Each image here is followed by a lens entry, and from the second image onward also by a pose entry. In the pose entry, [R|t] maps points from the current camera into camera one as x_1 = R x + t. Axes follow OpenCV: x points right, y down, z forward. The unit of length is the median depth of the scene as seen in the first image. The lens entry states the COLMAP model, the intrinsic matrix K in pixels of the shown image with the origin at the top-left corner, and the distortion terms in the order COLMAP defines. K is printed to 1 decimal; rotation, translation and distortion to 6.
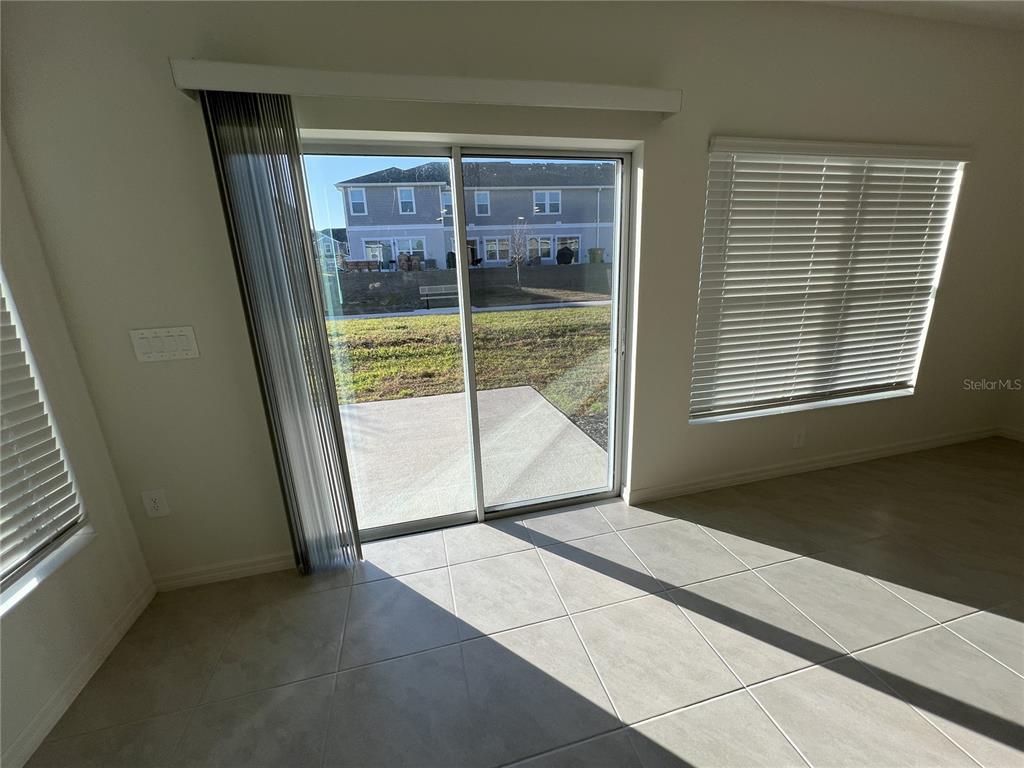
lens RADIAL K [[411.3, 0, 514.1], [0, 411.3, 384.5], [0, 0, 1]] dist [-0.005943, 0.001188]
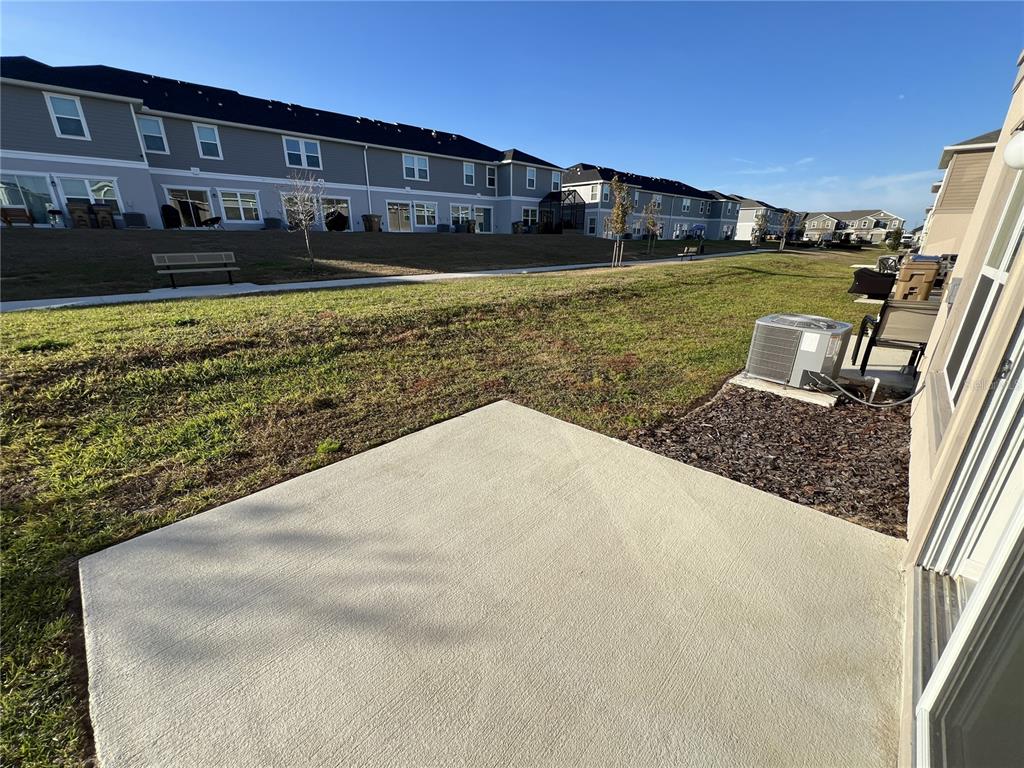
lens RADIAL K [[411.3, 0, 511.5], [0, 411.3, 382.8], [0, 0, 1]] dist [-0.005943, 0.001188]
pose [[0.840935, -0.136329, 0.523682, -0.067589], [0.104569, 0.990444, 0.089923, -0.018731], [-0.530937, -0.020858, 0.847154, 0.076845]]
